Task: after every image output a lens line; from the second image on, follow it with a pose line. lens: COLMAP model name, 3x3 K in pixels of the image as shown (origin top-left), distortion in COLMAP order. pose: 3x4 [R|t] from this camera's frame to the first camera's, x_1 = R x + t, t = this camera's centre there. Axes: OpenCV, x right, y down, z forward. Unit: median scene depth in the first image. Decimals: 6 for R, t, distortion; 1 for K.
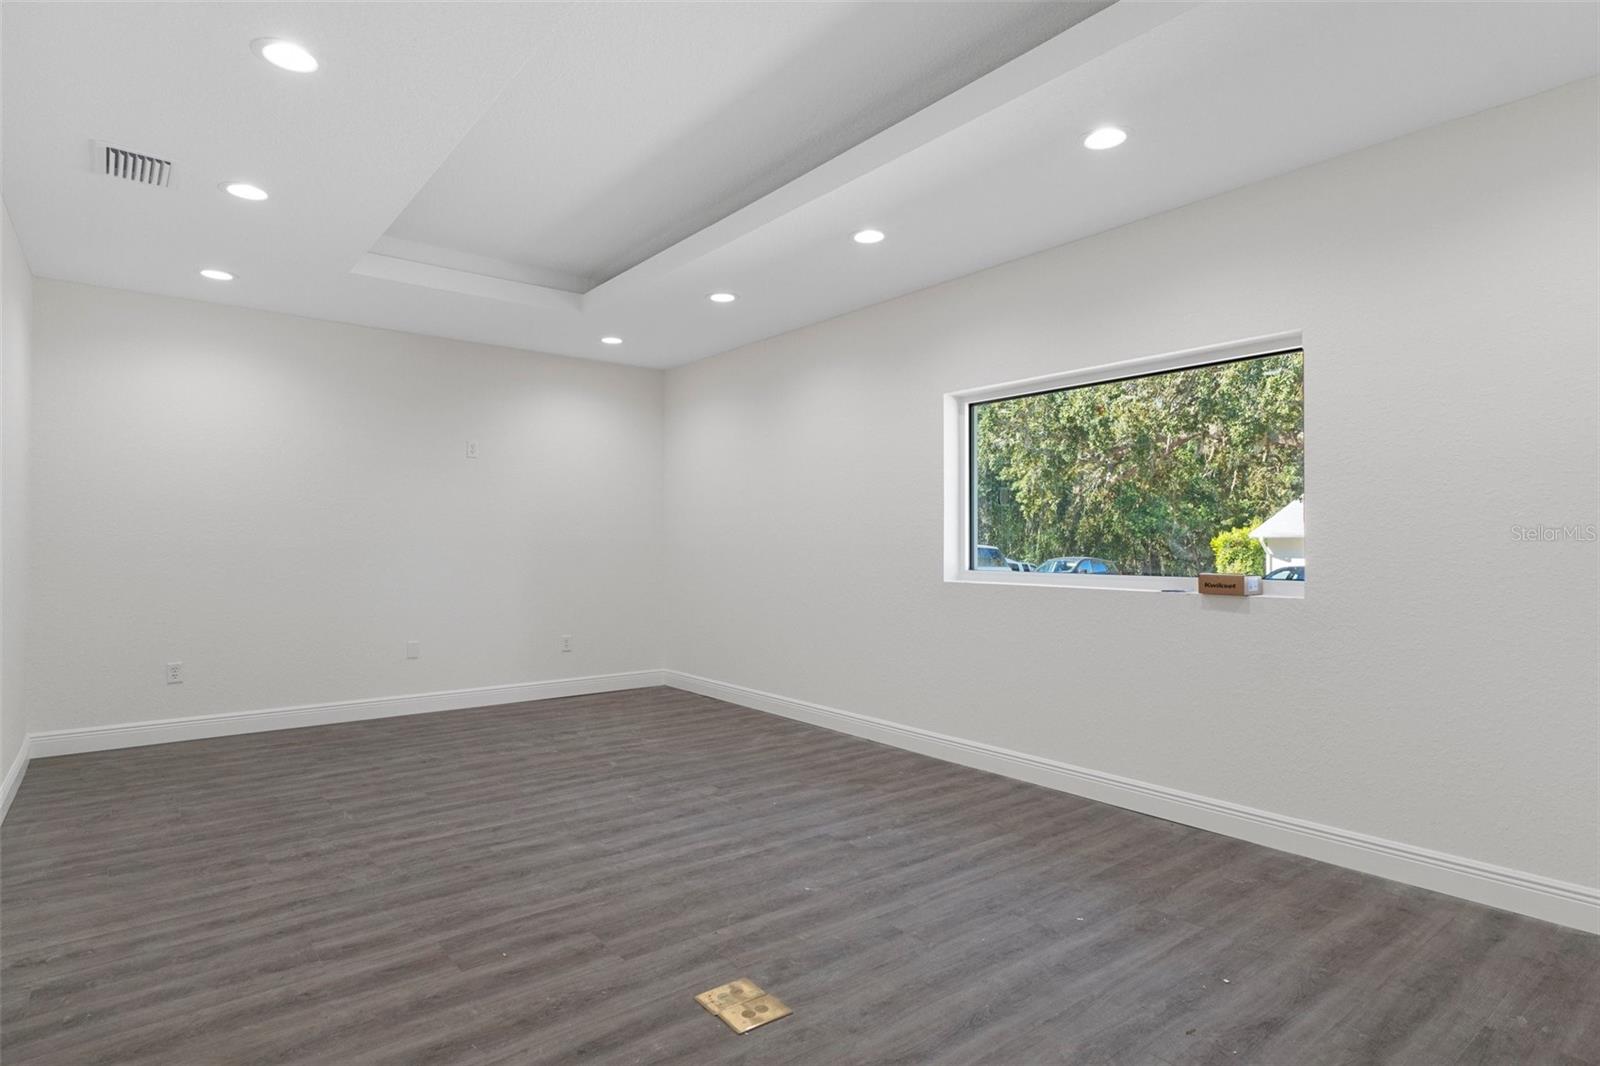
lens RADIAL K [[843.2, 0, 799.5], [0, 843.2, 543.4], [0, 0, 1]] dist [0.006502, -0.000586]
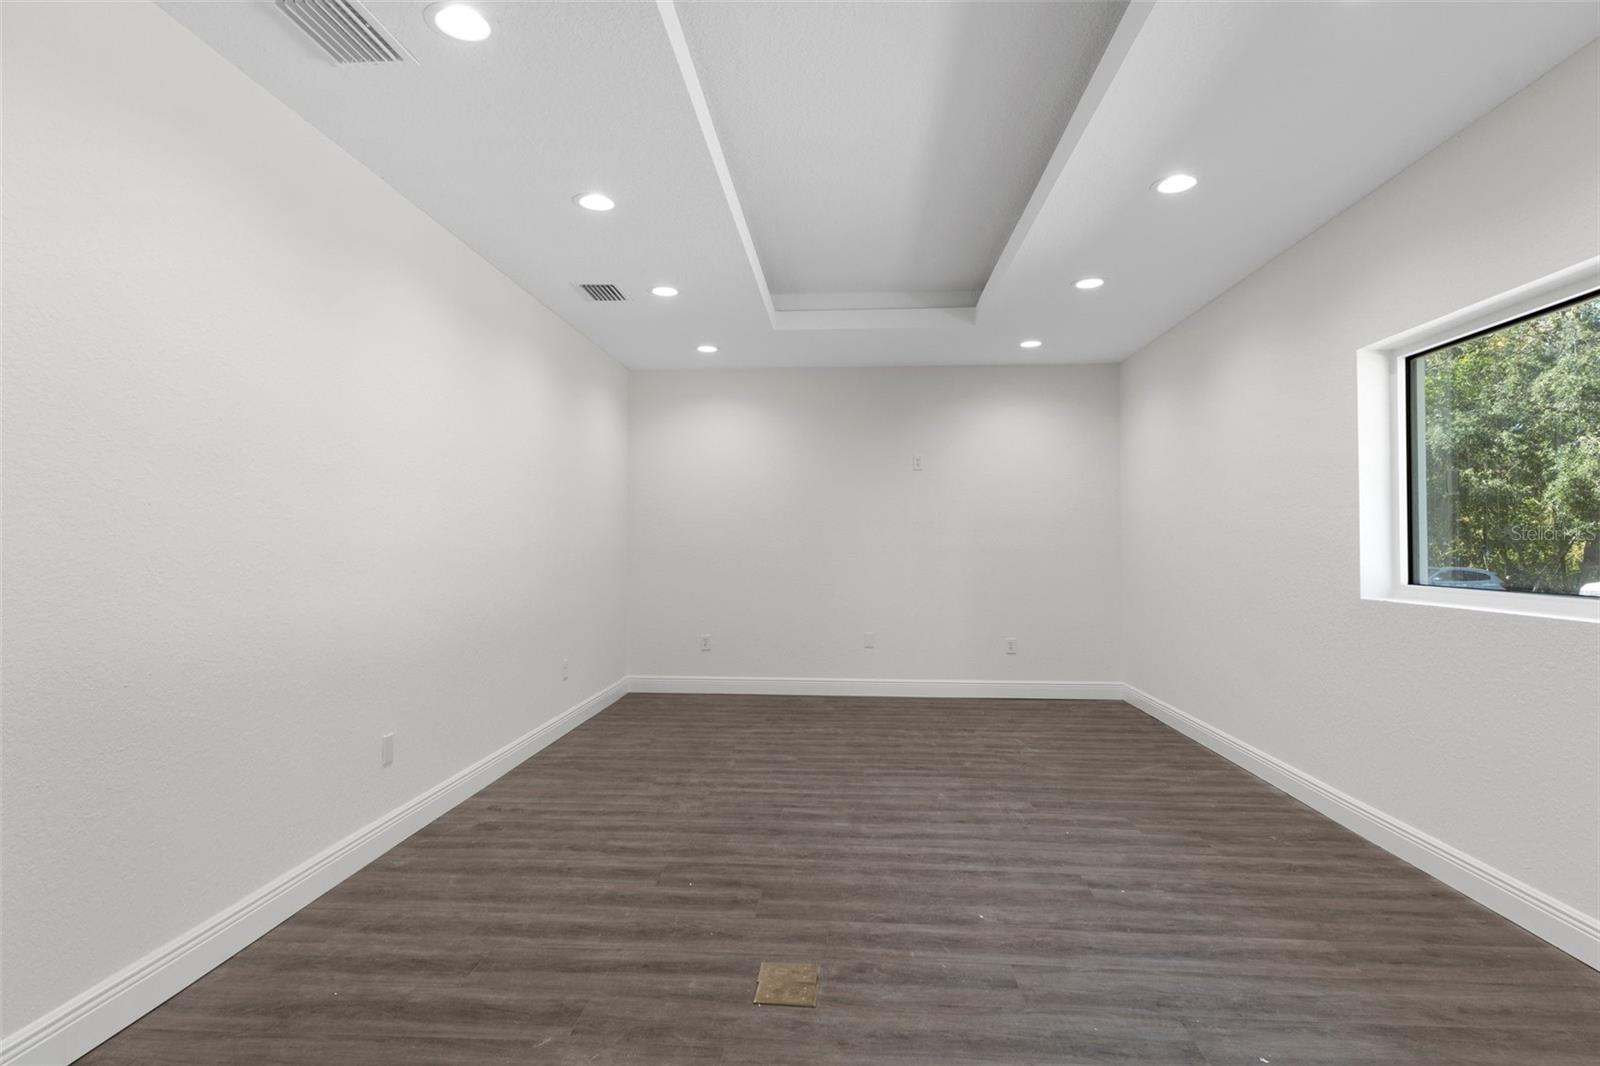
lens RADIAL K [[843.2, 0, 794.6], [0, 843.2, 530.9], [0, 0, 1]] dist [0.006502, -0.000586]
pose [[0.735030, -0.013765, -0.677894, 0.426138], [0.000587, 0.999806, -0.019666, -0.000338], [0.678034, 0.014057, 0.734896, 0.140963]]
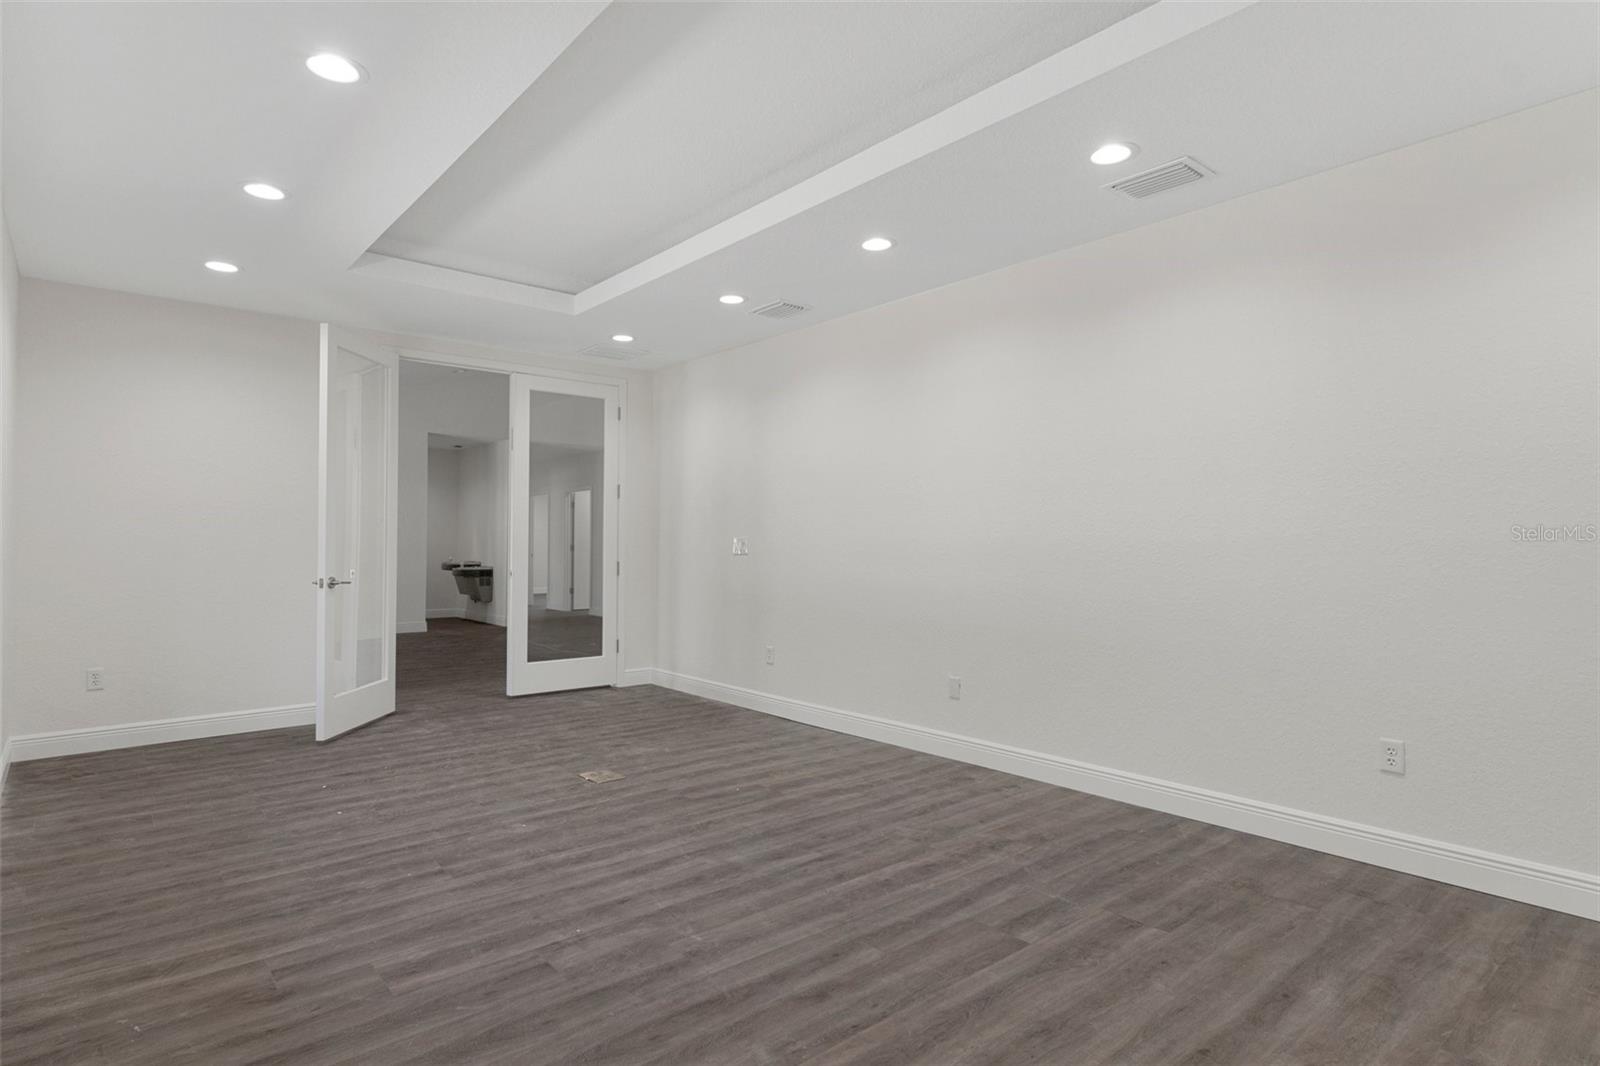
lens RADIAL K [[843.2, 0, 796.1], [0, 843.2, 531.2], [0, 0, 1]] dist [0.006502, -0.000586]
pose [[-0.999699, -0.004641, -0.024082, -0.300112], [-0.004317, 0.999900, -0.013468, 0.000239], [0.024142, -0.013360, -0.999619, 1.907794]]
